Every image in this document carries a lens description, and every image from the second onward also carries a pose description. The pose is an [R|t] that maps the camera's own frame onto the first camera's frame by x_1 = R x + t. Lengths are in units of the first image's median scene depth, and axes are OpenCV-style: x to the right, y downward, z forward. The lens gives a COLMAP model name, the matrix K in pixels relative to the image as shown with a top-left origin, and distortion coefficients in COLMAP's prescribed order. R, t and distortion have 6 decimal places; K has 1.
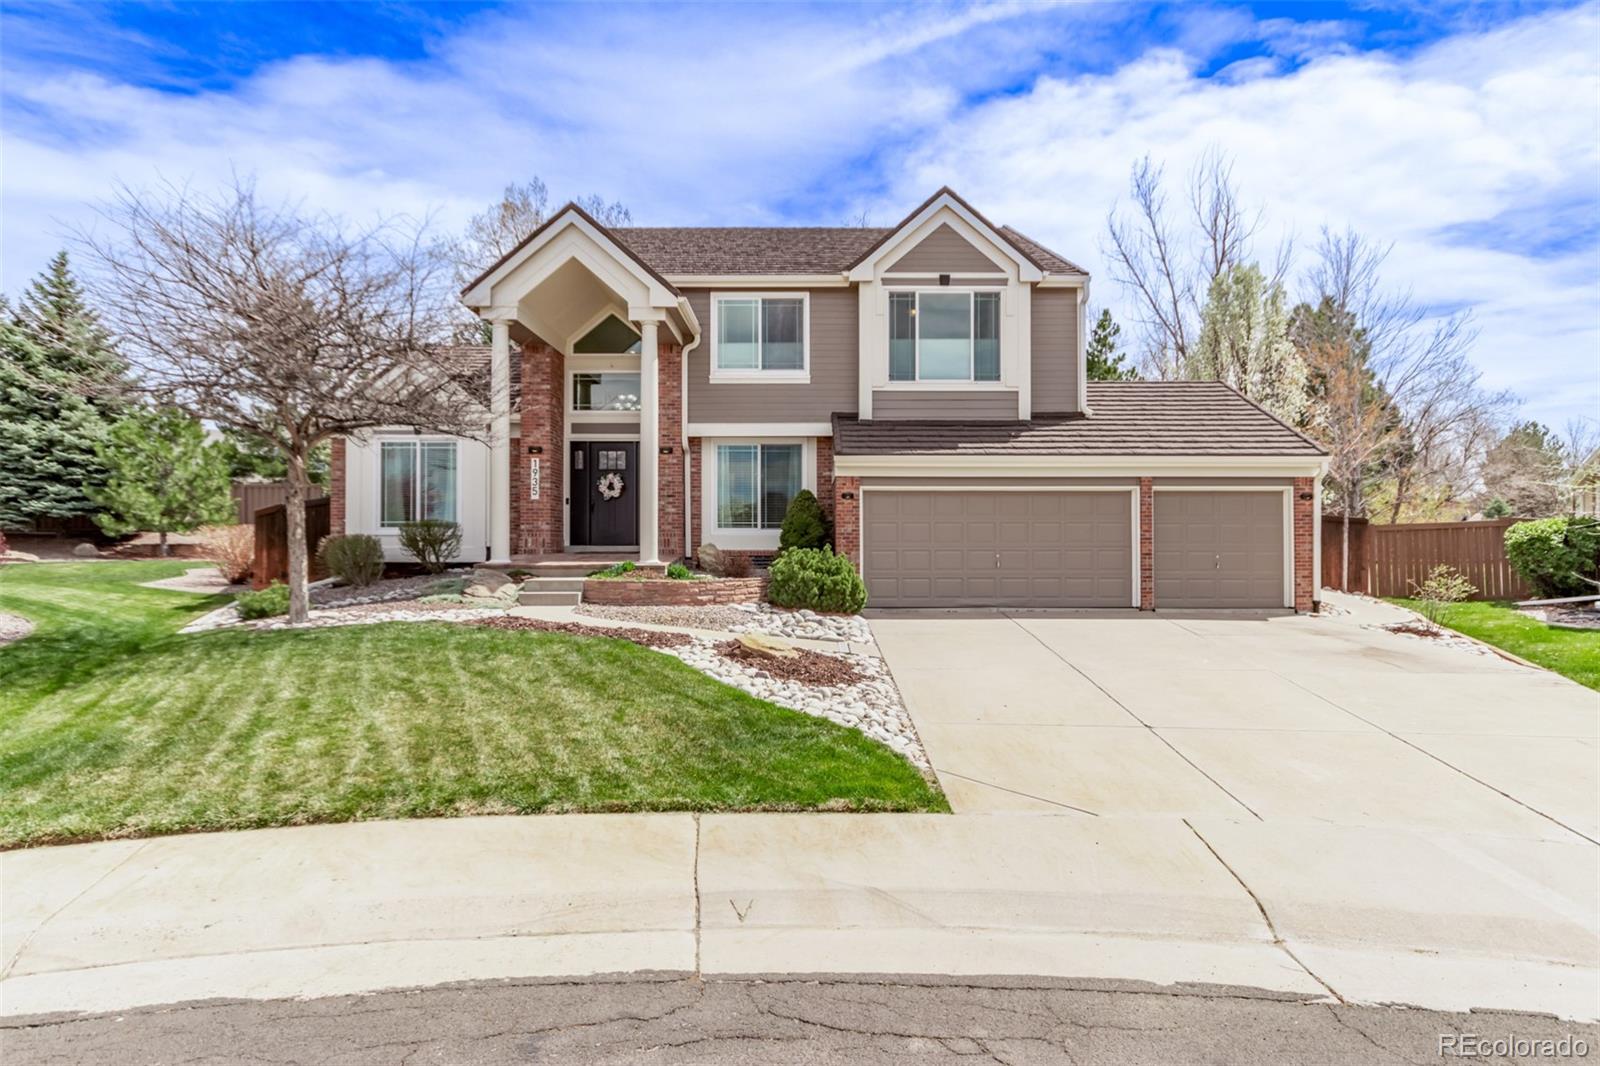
lens RADIAL K [[869.7, 0, 800.5], [0, 869.7, 536.4], [0, 0, 1]] dist [0.003359, 0.001093]
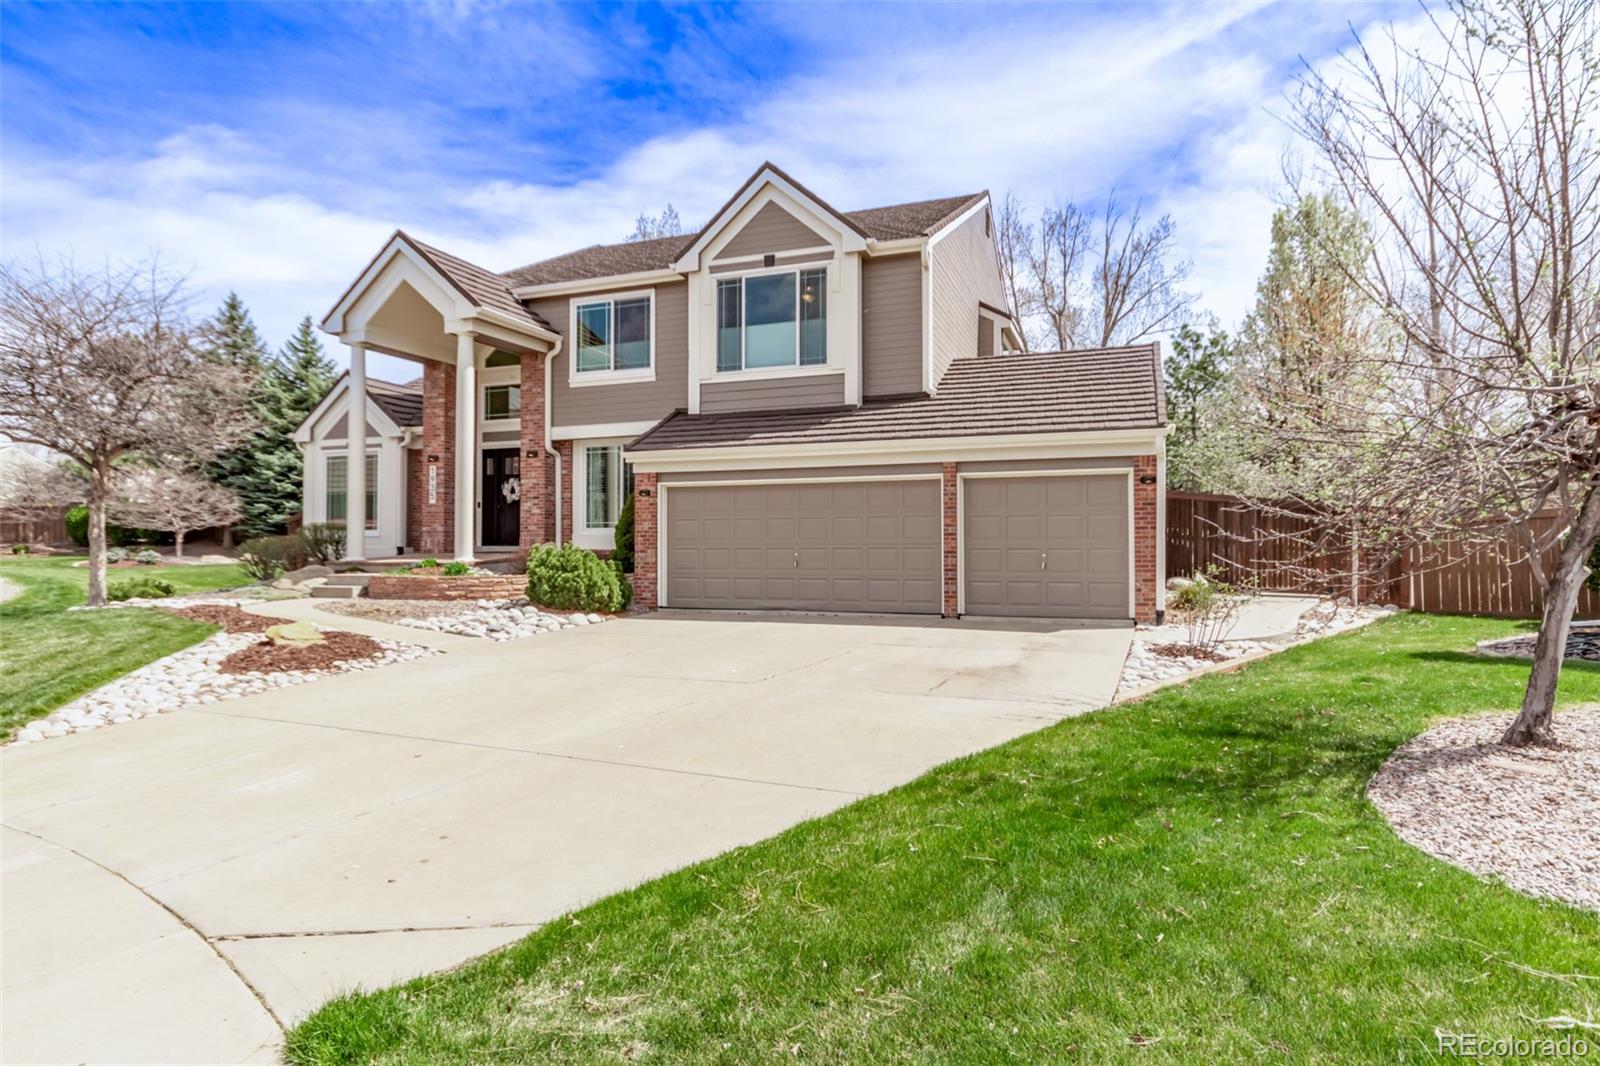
lens RADIAL K [[869.7, 0, 806.4], [0, 869.7, 538.7], [0, 0, 1]] dist [0.003359, 0.001093]
pose [[0.939402, -0.006249, -0.342761, 0.515776], [0.004015, 0.999966, -0.007226, 0.011639], [0.342794, 0.005412, 0.939395, 0.132223]]
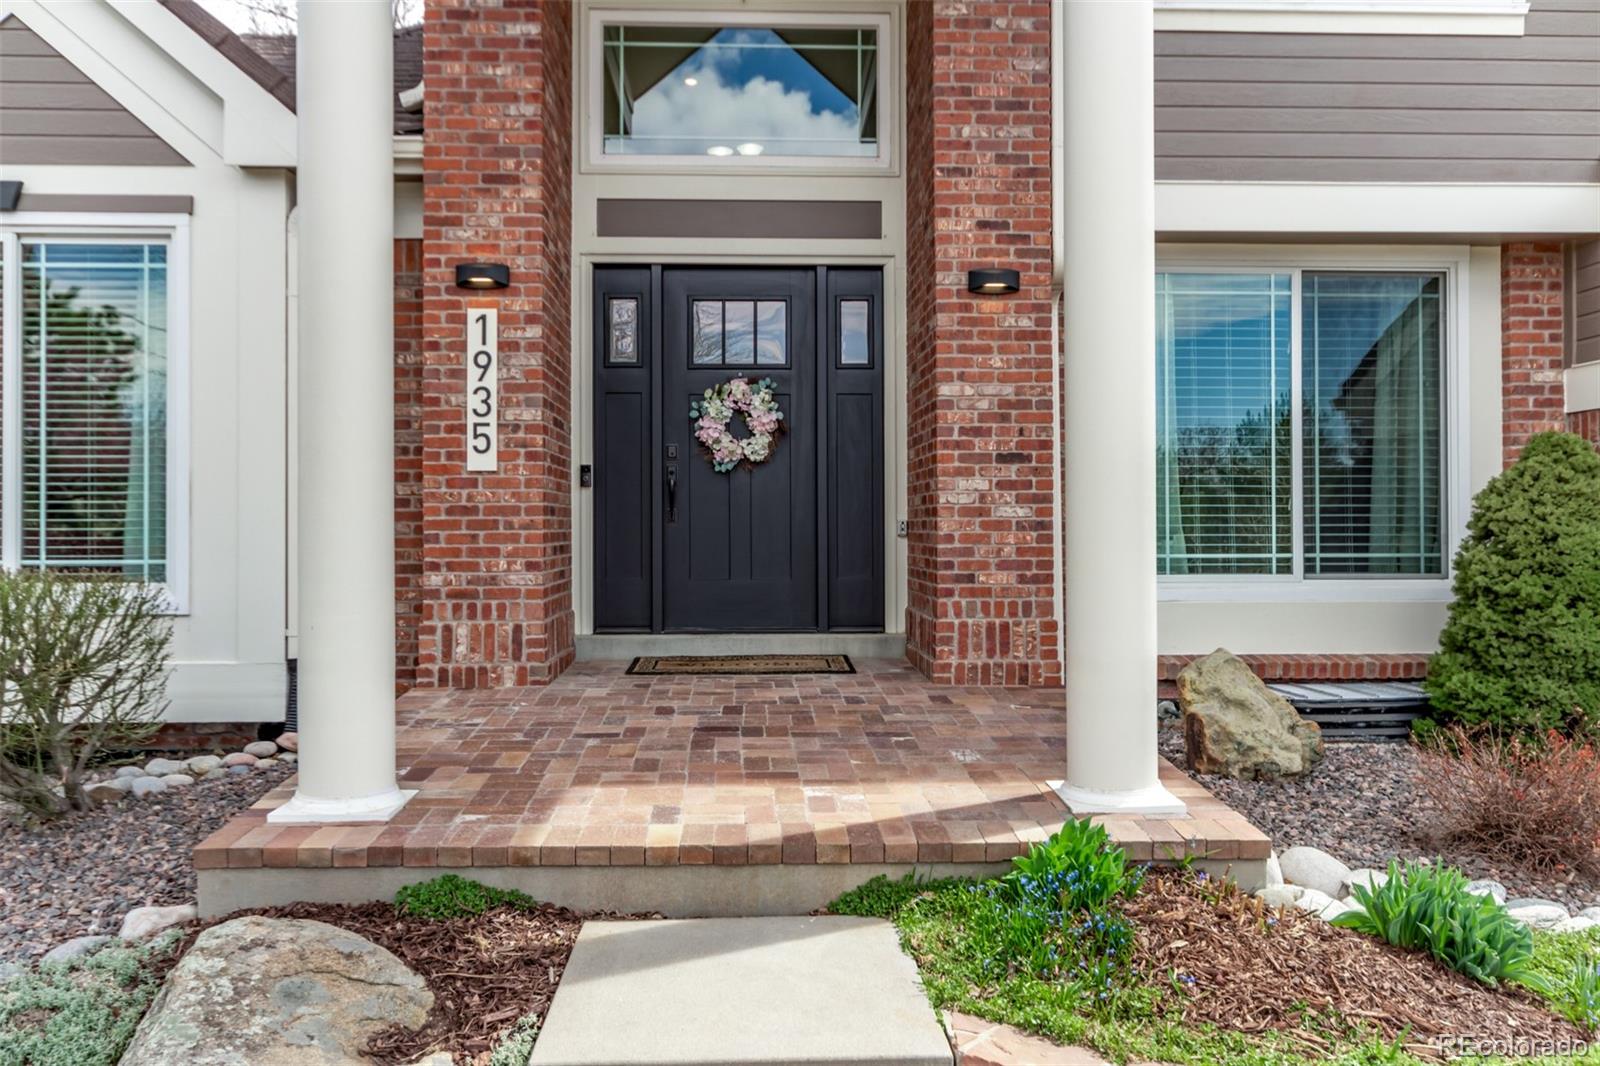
lens RADIAL K [[1210.2, 0, 804.5], [0, 1210.2, 521.8], [0, 0, 1]] dist [-0.000615, 0.000059]
pose [[0.999238, -0.001493, 0.038995, -0.226069], [0.001286, 0.999985, 0.005334, -0.029559], [-0.039003, -0.005280, 0.999225, 0.646031]]
